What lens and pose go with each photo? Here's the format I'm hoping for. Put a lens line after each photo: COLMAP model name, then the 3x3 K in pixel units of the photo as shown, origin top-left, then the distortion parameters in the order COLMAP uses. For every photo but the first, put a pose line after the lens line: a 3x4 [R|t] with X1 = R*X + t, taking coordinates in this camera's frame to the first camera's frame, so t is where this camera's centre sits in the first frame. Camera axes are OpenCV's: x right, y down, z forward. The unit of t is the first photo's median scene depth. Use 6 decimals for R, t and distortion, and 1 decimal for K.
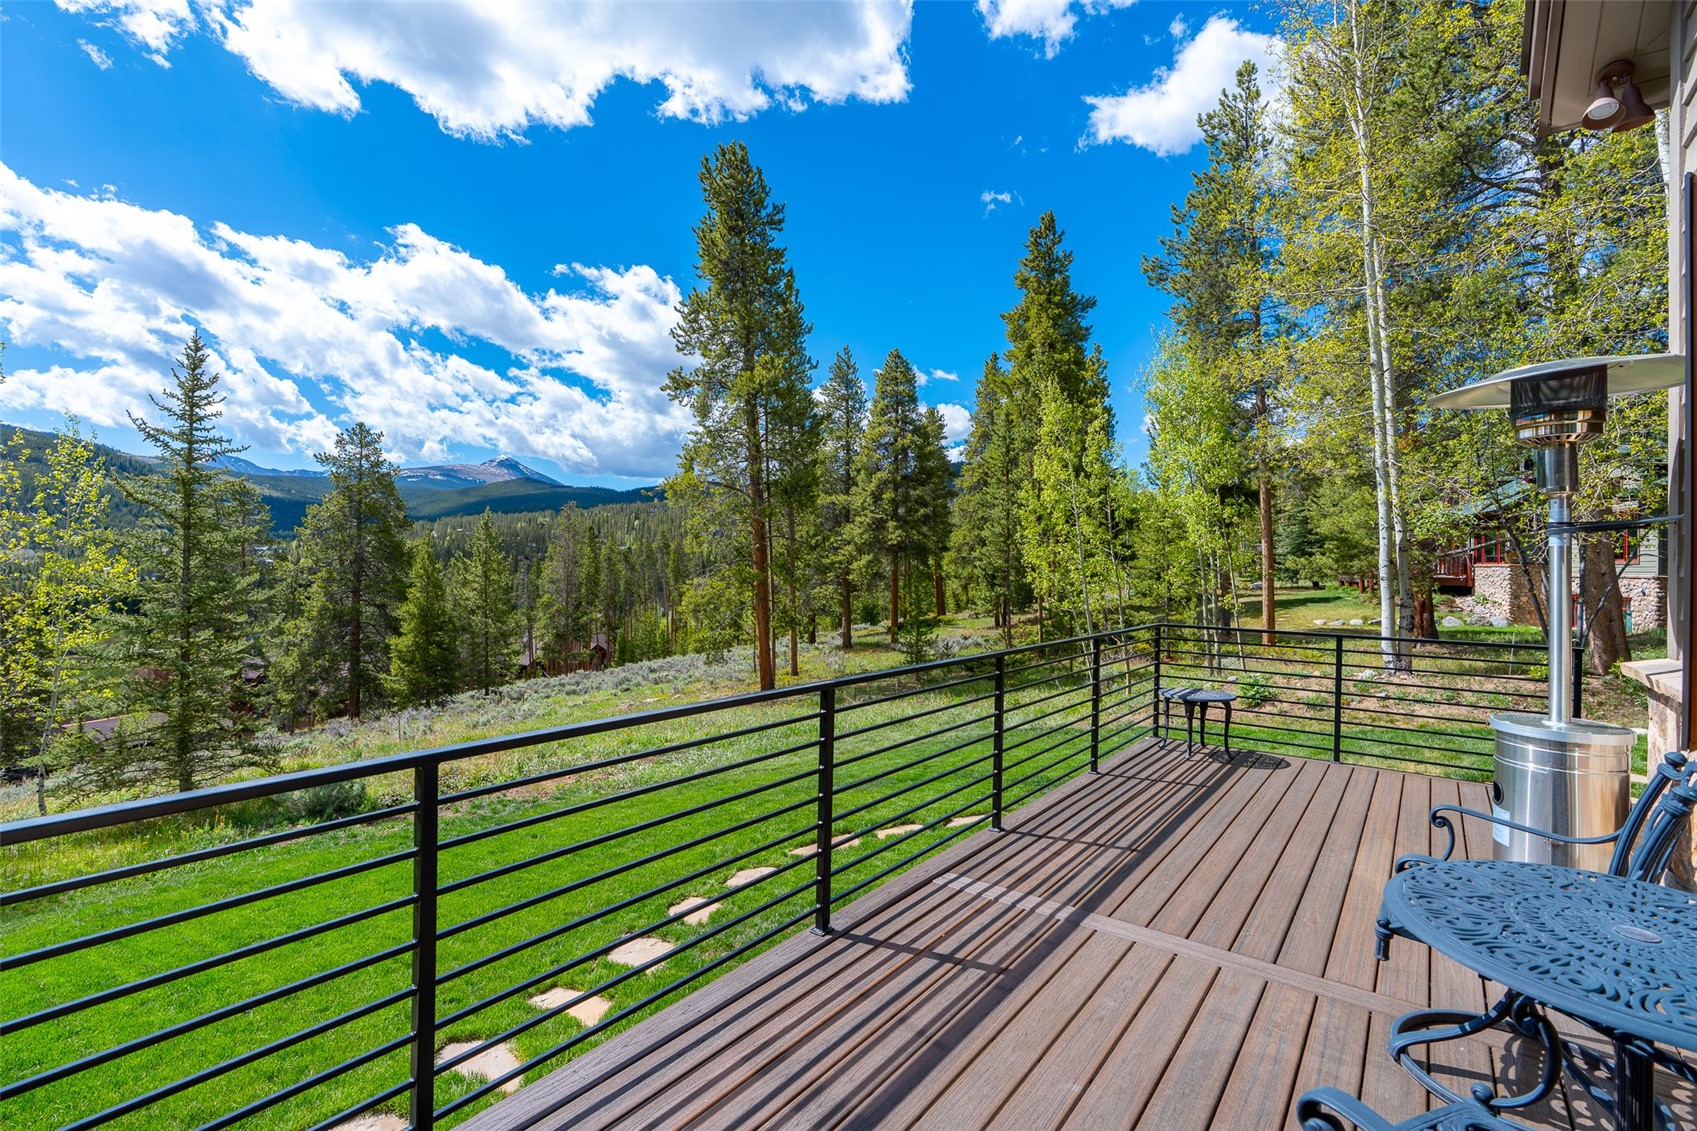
lens RADIAL K [[735.5, 0, 854.8], [0, 735.5, 563.9], [0, 0, 1]] dist [-0.002757, -0.000555]
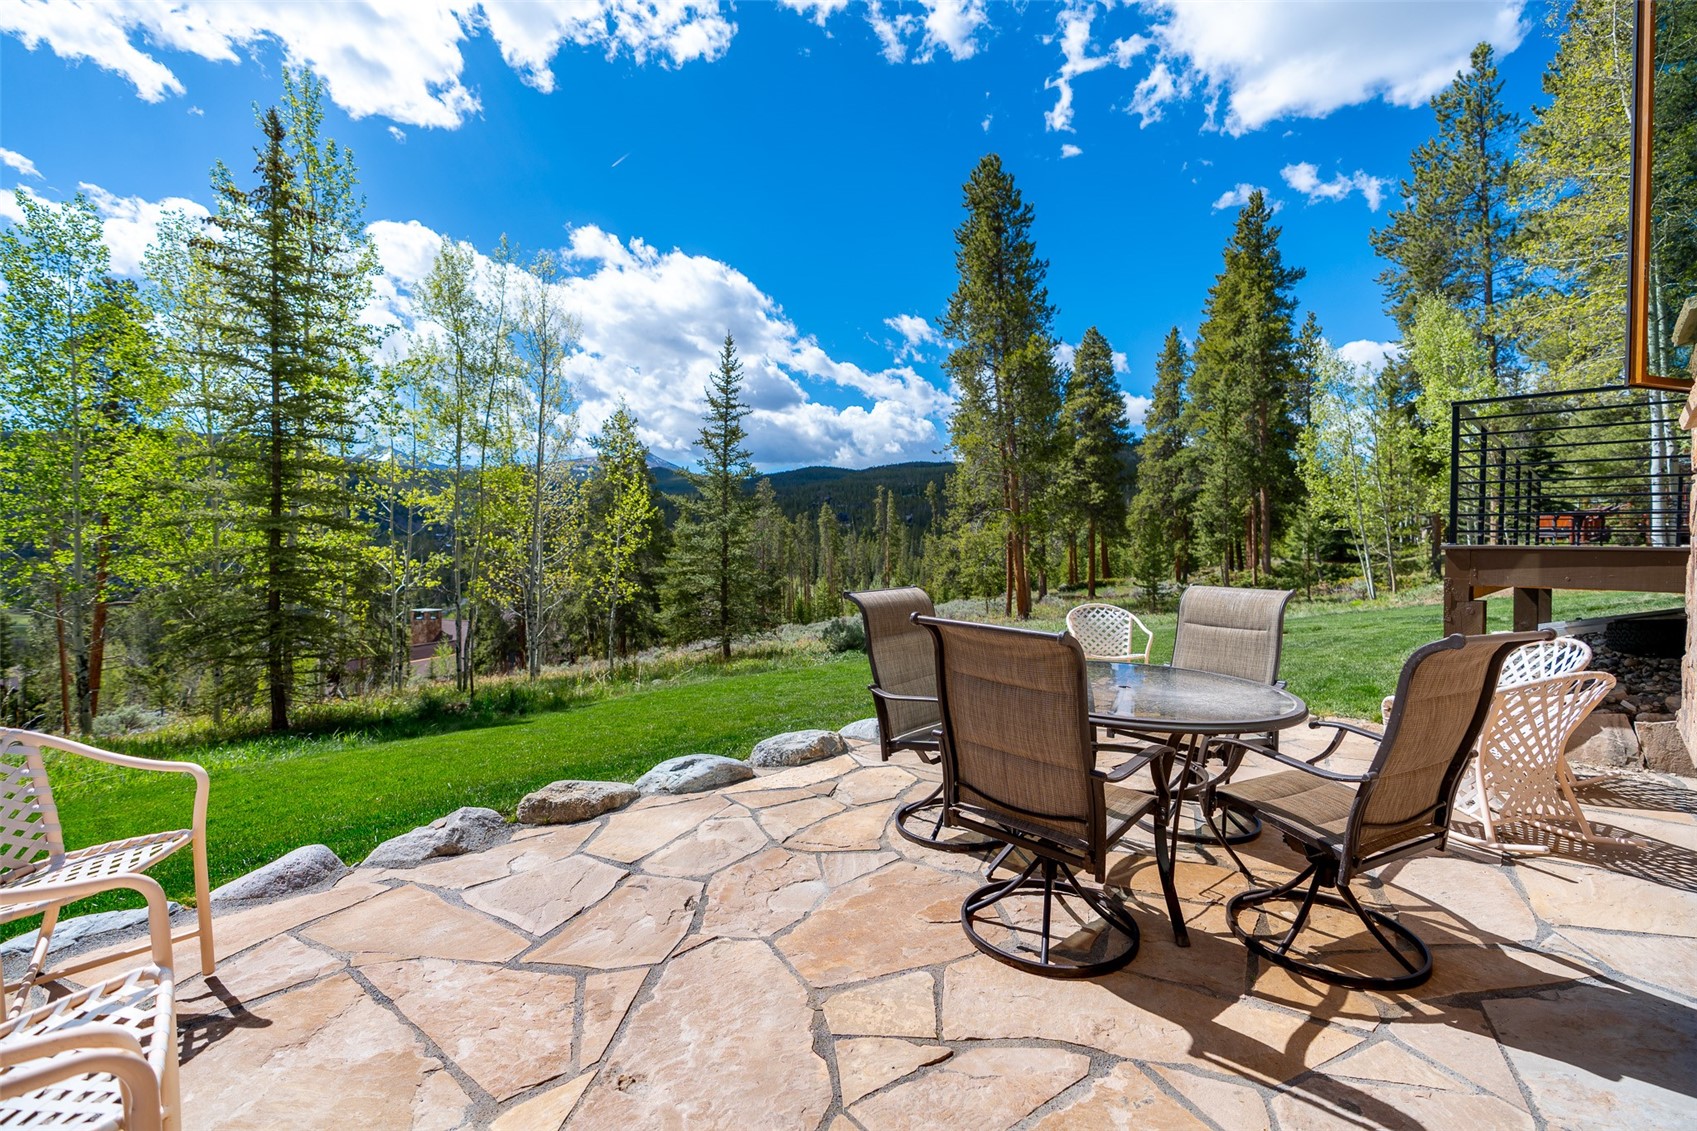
lens RADIAL K [[735.5, 0, 842.8], [0, 735.5, 572.4], [0, 0, 1]] dist [-0.002757, -0.000555]
pose [[0.989576, -0.000723, -0.144009, -0.194819], [0.004738, 0.999609, 0.027542, 0.052556], [0.143933, -0.027937, 0.989193, -0.184133]]
